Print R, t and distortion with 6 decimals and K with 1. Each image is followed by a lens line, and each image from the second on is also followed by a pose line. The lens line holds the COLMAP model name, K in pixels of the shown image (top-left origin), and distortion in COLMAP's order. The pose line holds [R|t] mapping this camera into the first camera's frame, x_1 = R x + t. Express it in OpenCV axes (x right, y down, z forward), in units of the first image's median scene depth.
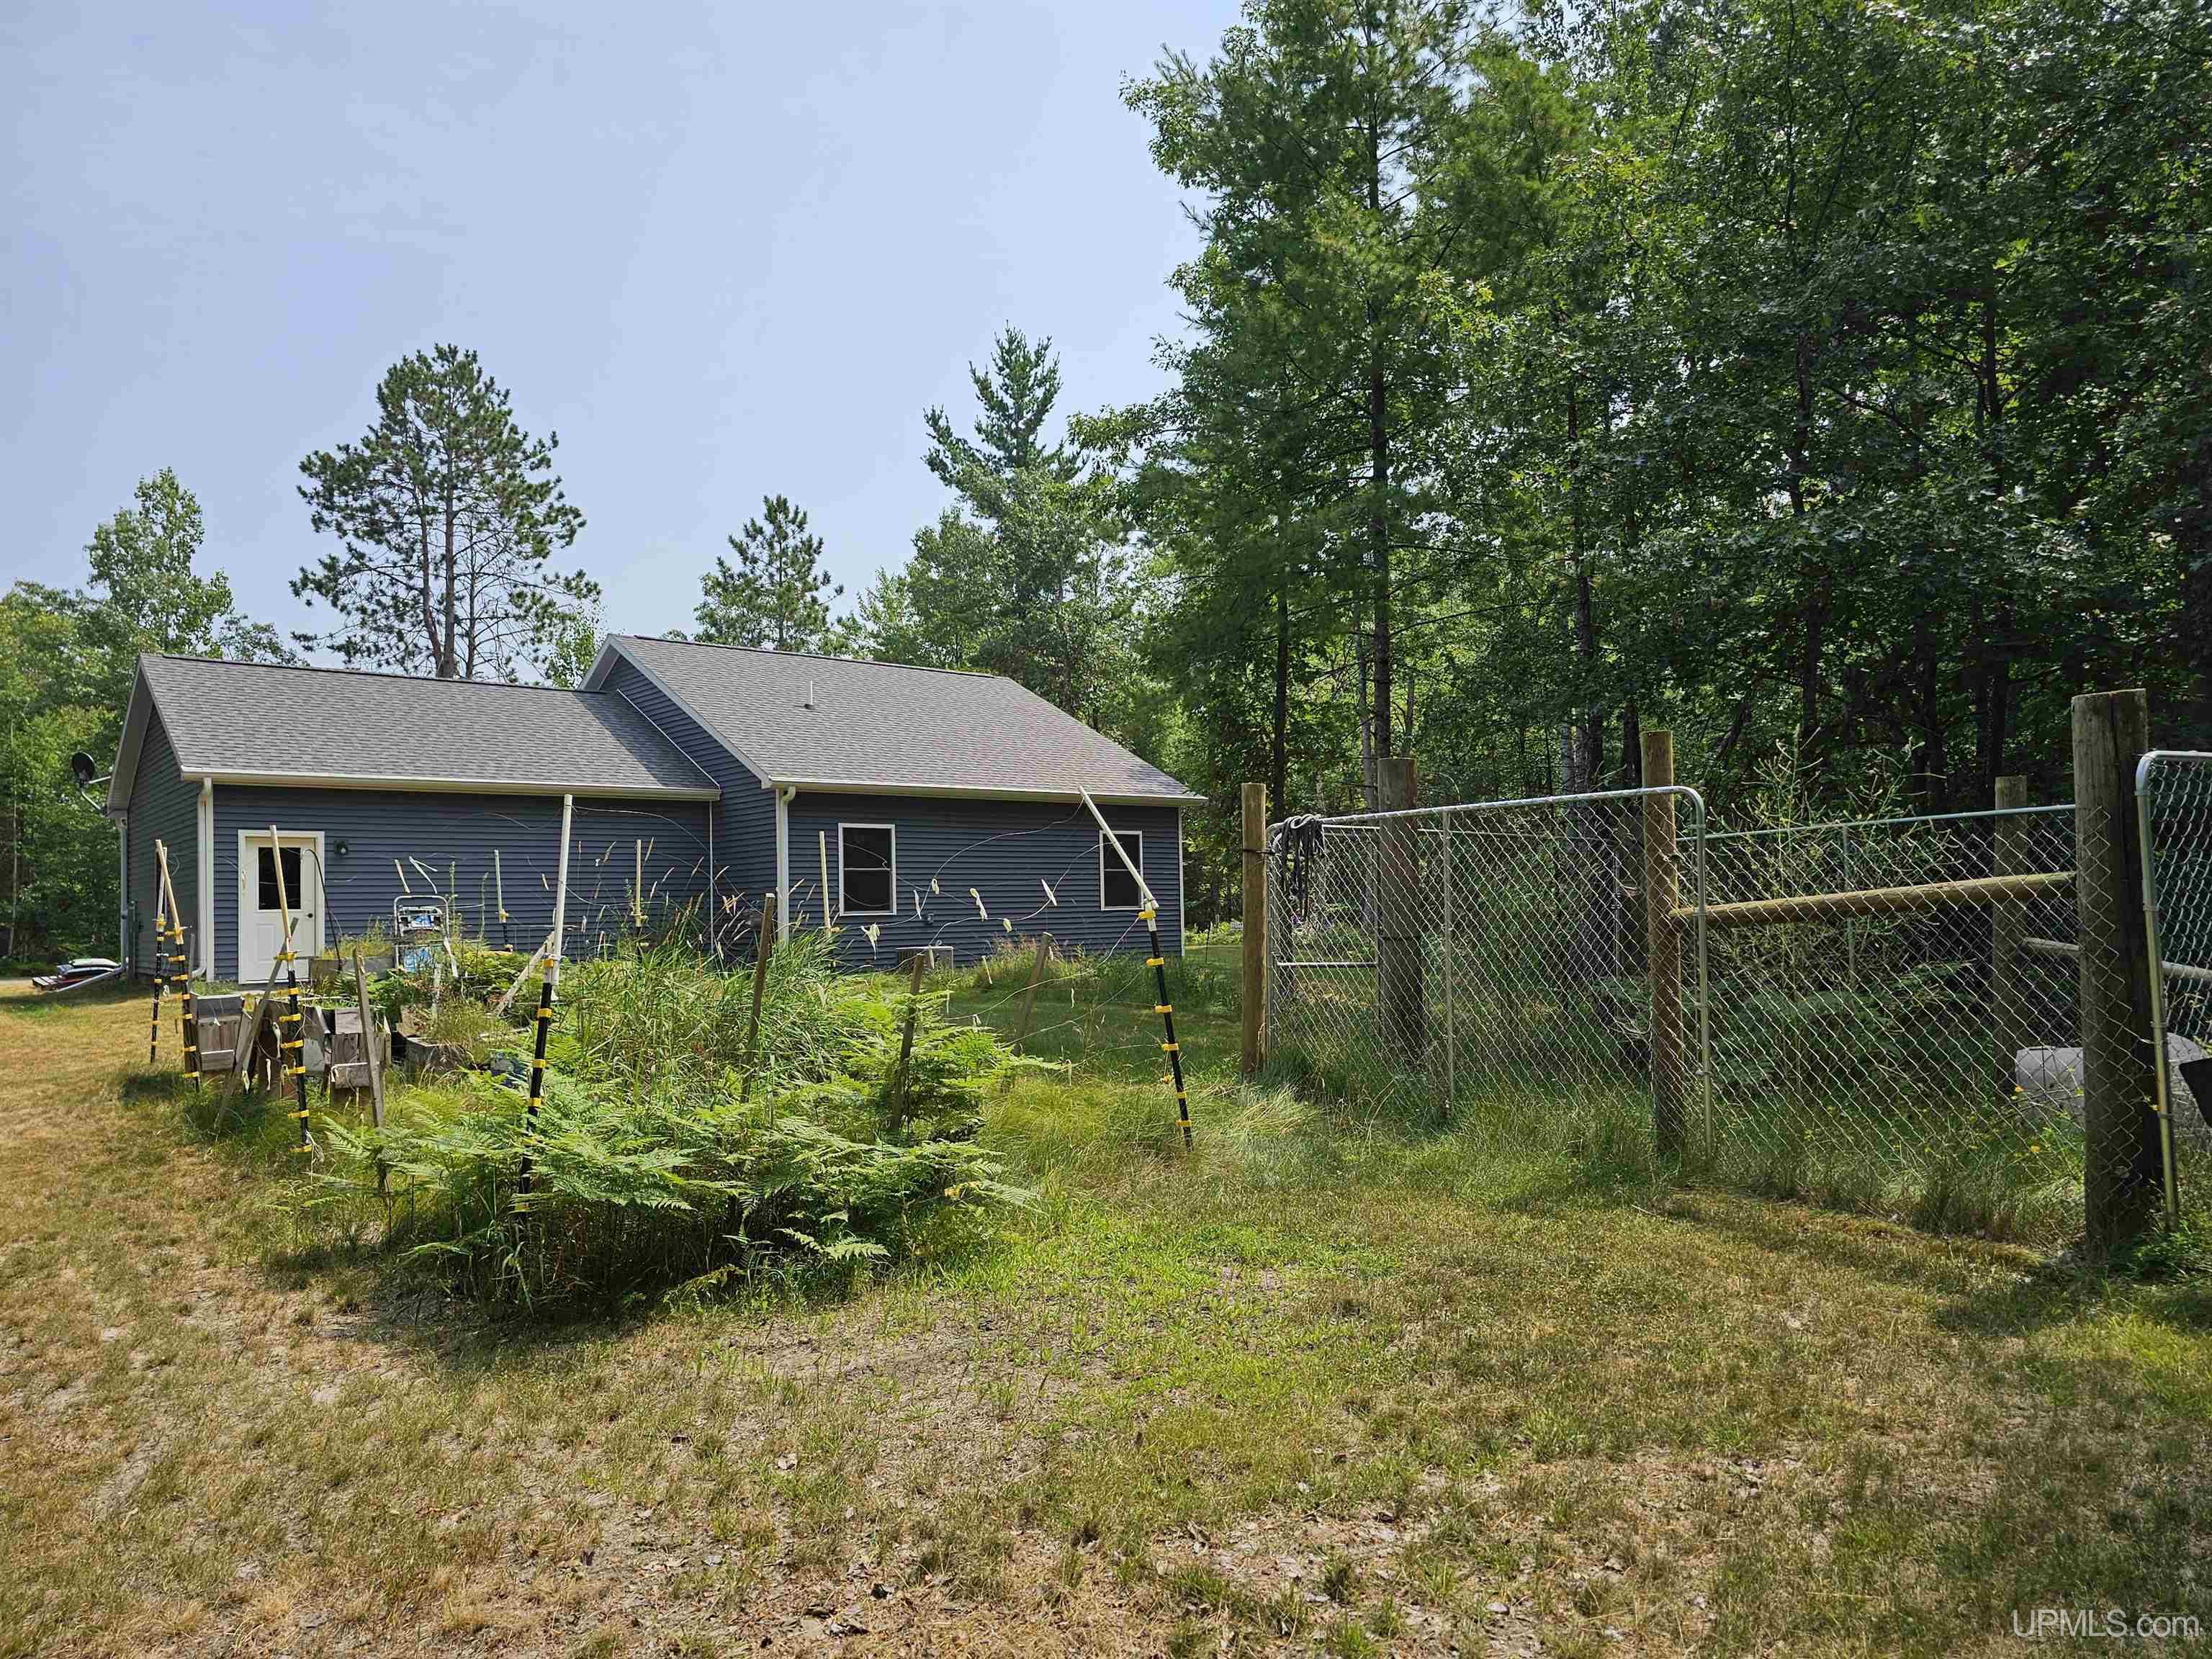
lens RADIAL K [[1512.6, 0, 1106.0], [0, 1512.6, 829.5], [0, 0, 1]] dist [0.037205, -0.032693]
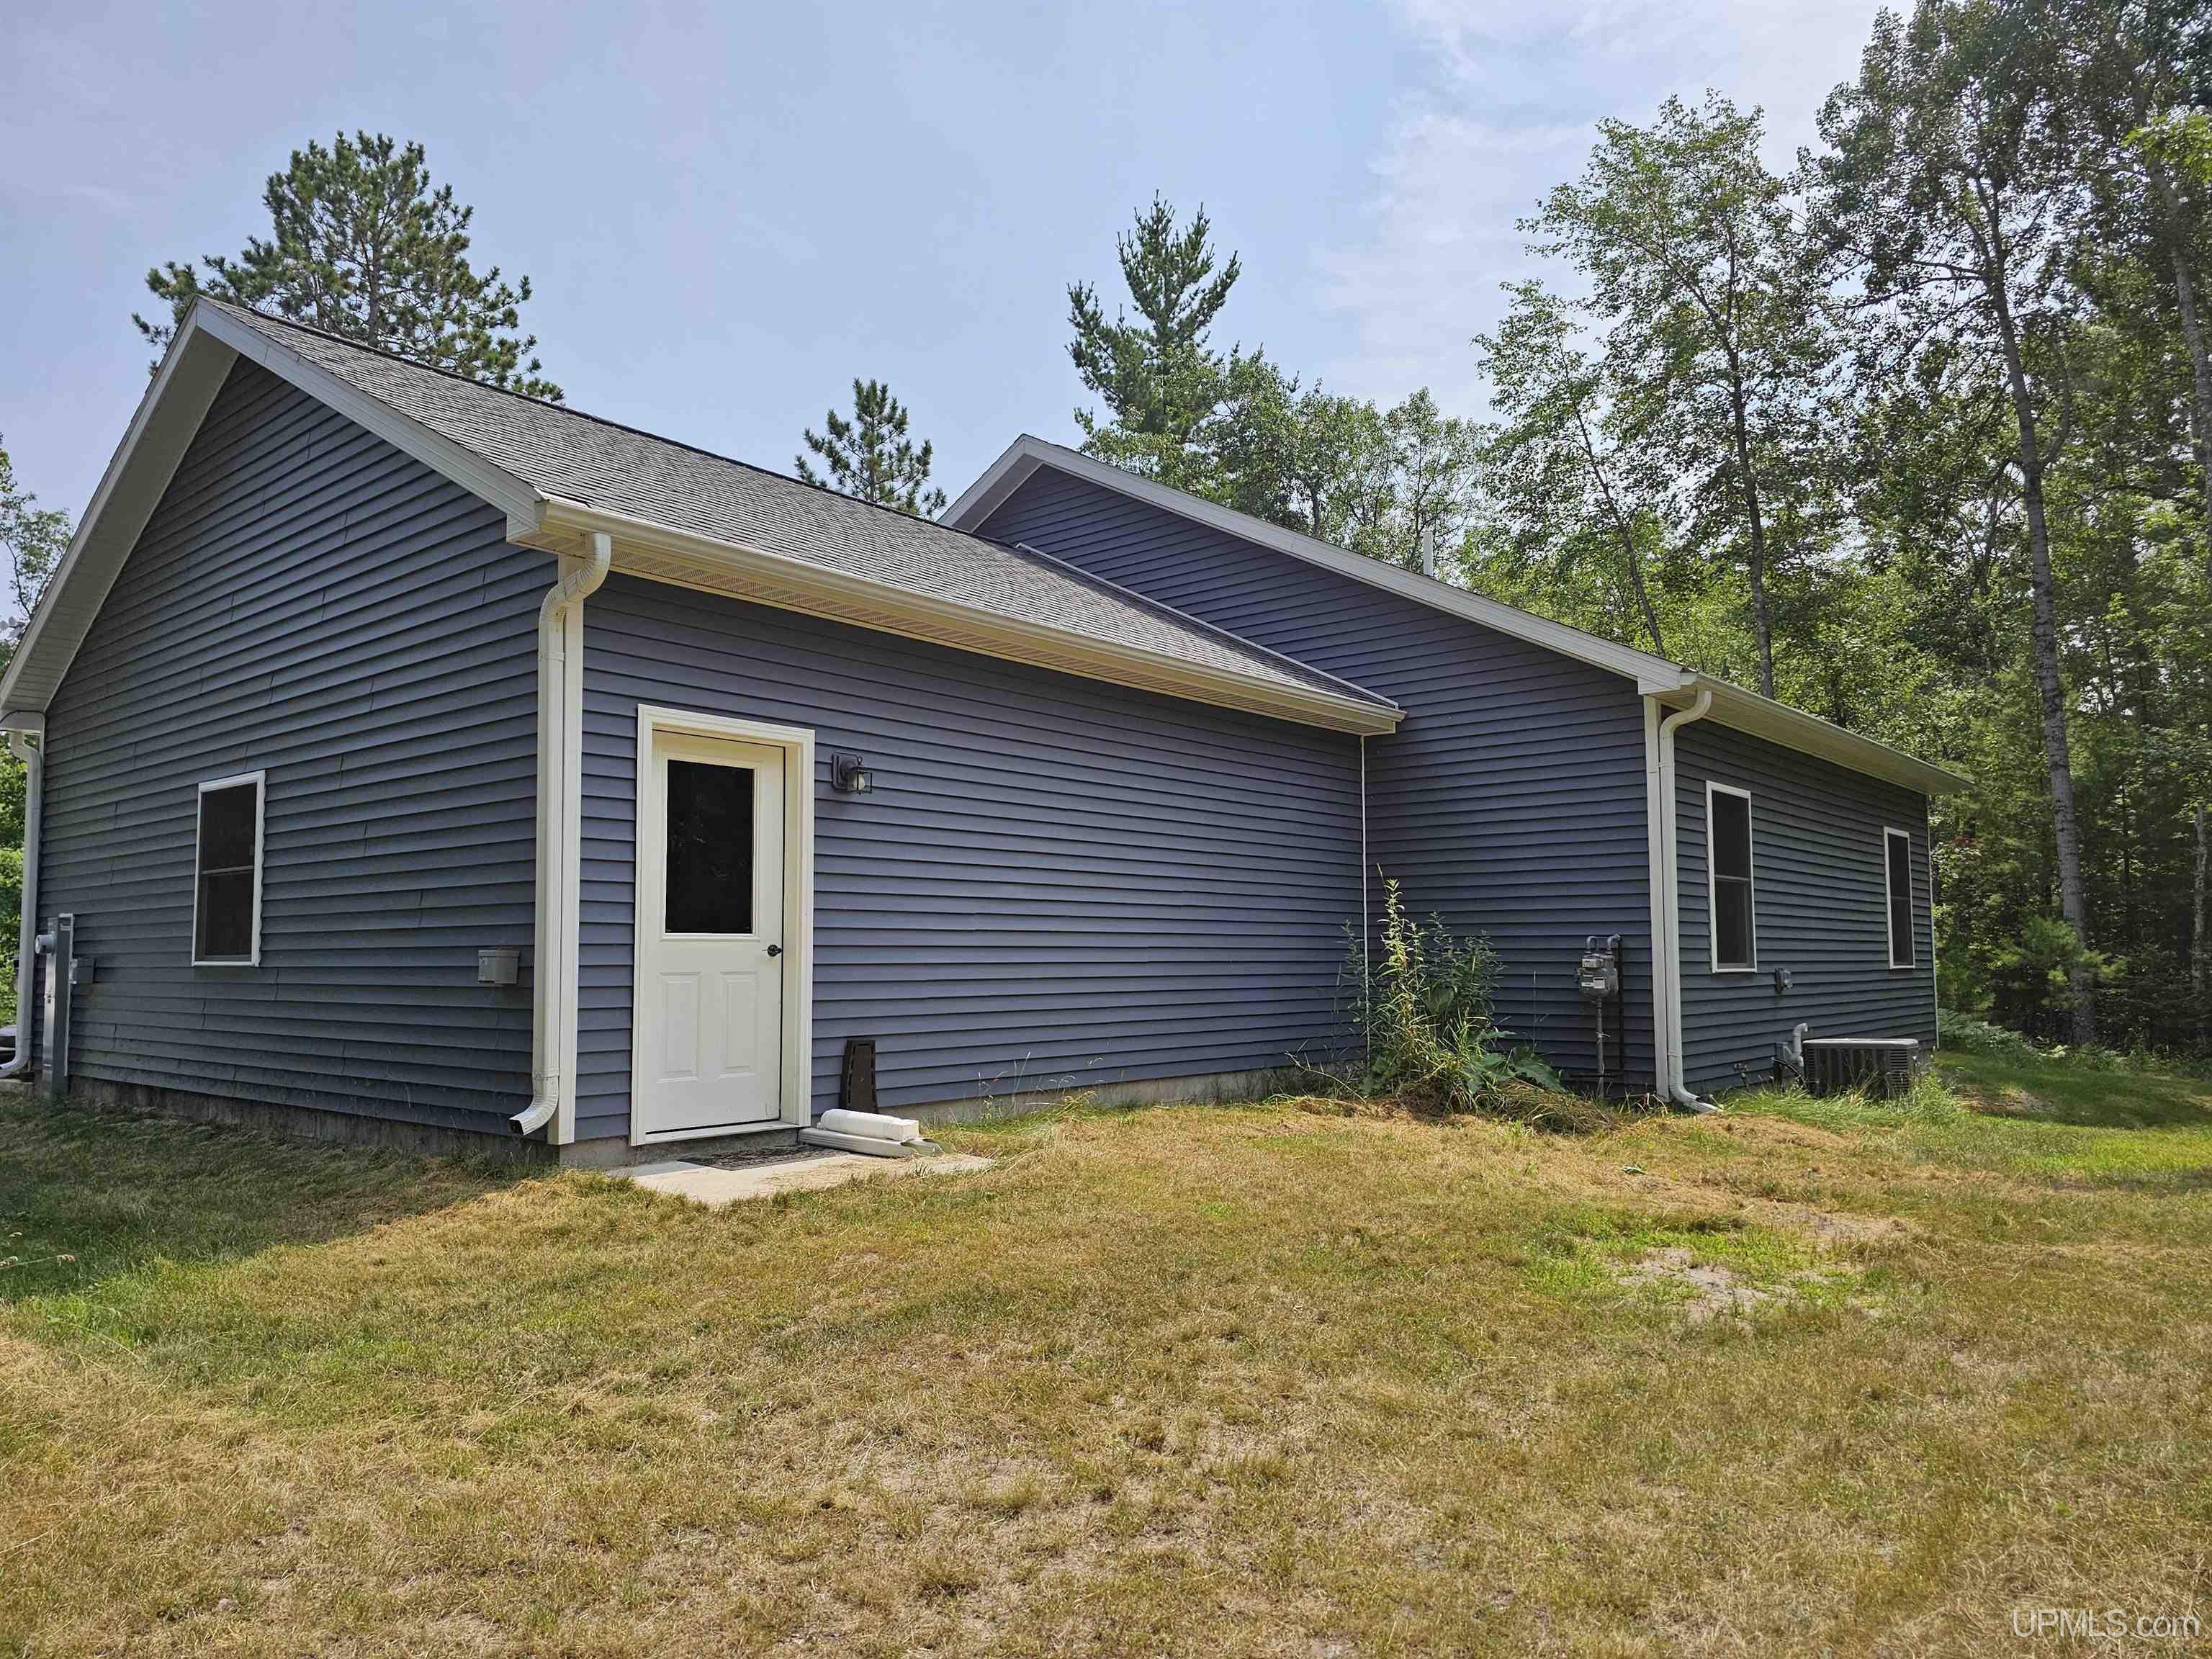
lens RADIAL K [[1512.6, 0, 1106.0], [0, 1512.6, 829.5], [0, 0, 1]] dist [0.037205, -0.032693]
pose [[0.983610, 0.029670, 0.177851, -0.226198], [-0.023301, 0.999014, -0.037794, 0.017222], [-0.178797, 0.033030, 0.983331, 0.274326]]
